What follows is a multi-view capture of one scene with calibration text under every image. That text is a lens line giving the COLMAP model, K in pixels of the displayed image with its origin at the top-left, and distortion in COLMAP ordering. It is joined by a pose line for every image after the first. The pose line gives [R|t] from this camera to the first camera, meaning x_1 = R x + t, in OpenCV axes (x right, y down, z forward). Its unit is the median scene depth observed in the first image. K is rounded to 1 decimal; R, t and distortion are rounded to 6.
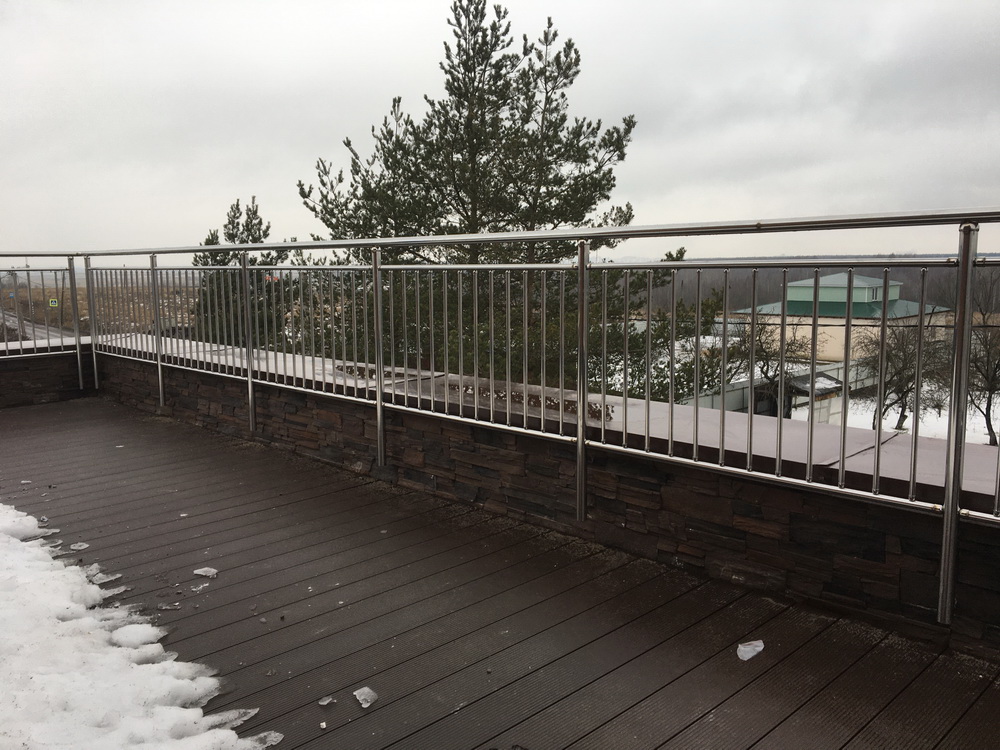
lens RADIAL K [[834.6, 0, 498.5], [0, 834.6, 379.6], [0, 0, 1]] dist [0.087899, -0.132071]
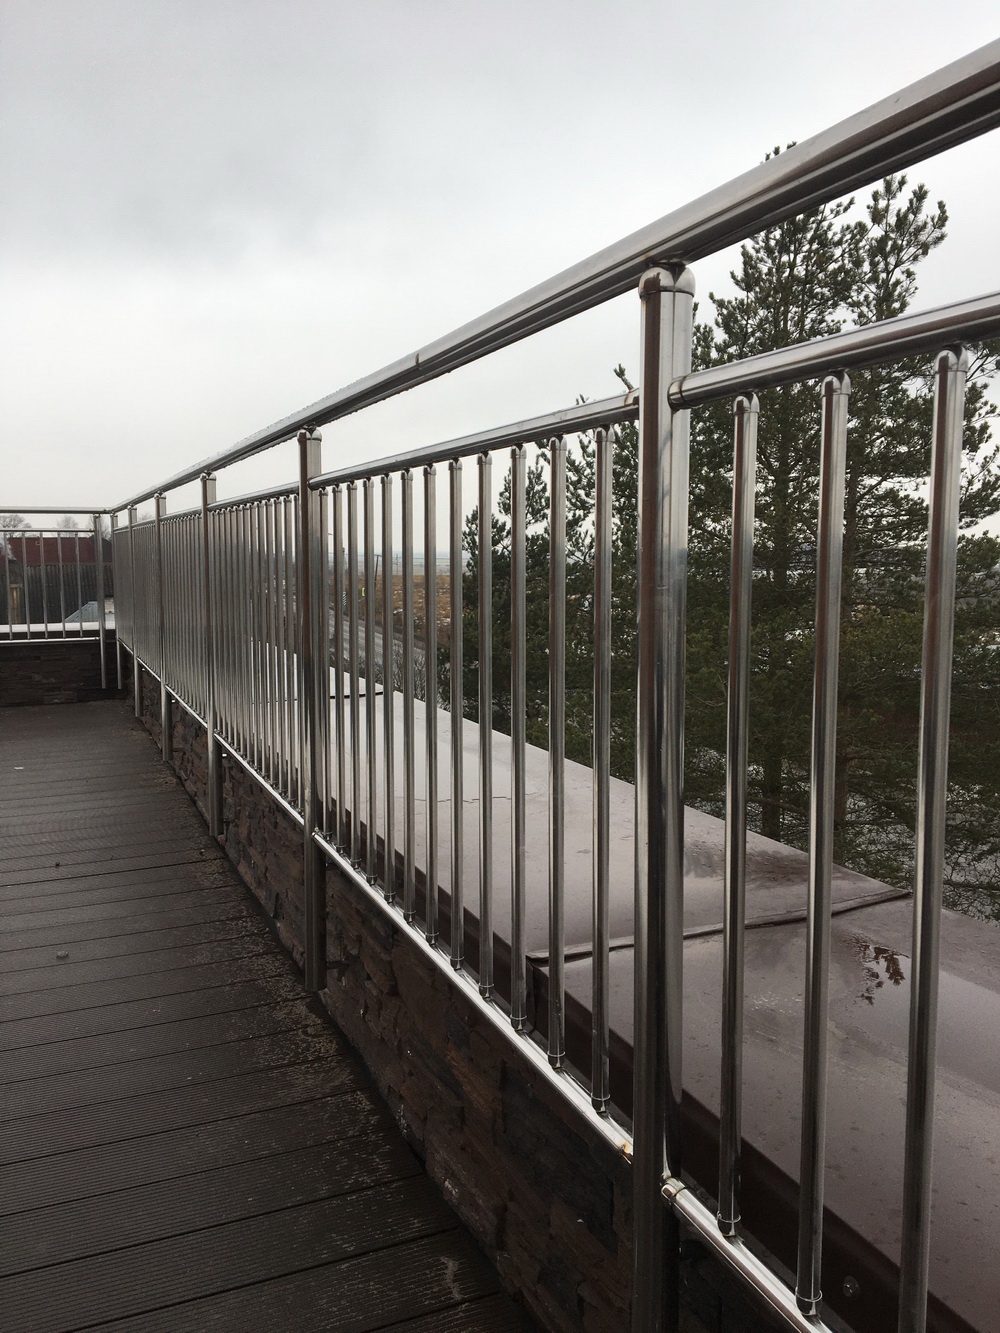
lens RADIAL K [[1112.6, 0, 505.5], [0, 1112.6, 671.5], [0, 0, 1]] dist [0.087899, -0.132071]
pose [[0.930021, 0.050375, -0.364038, 0.120426], [-0.060689, 0.998013, -0.016940, -0.005082], [0.362461, 0.037848, 0.931230, 0.109815]]
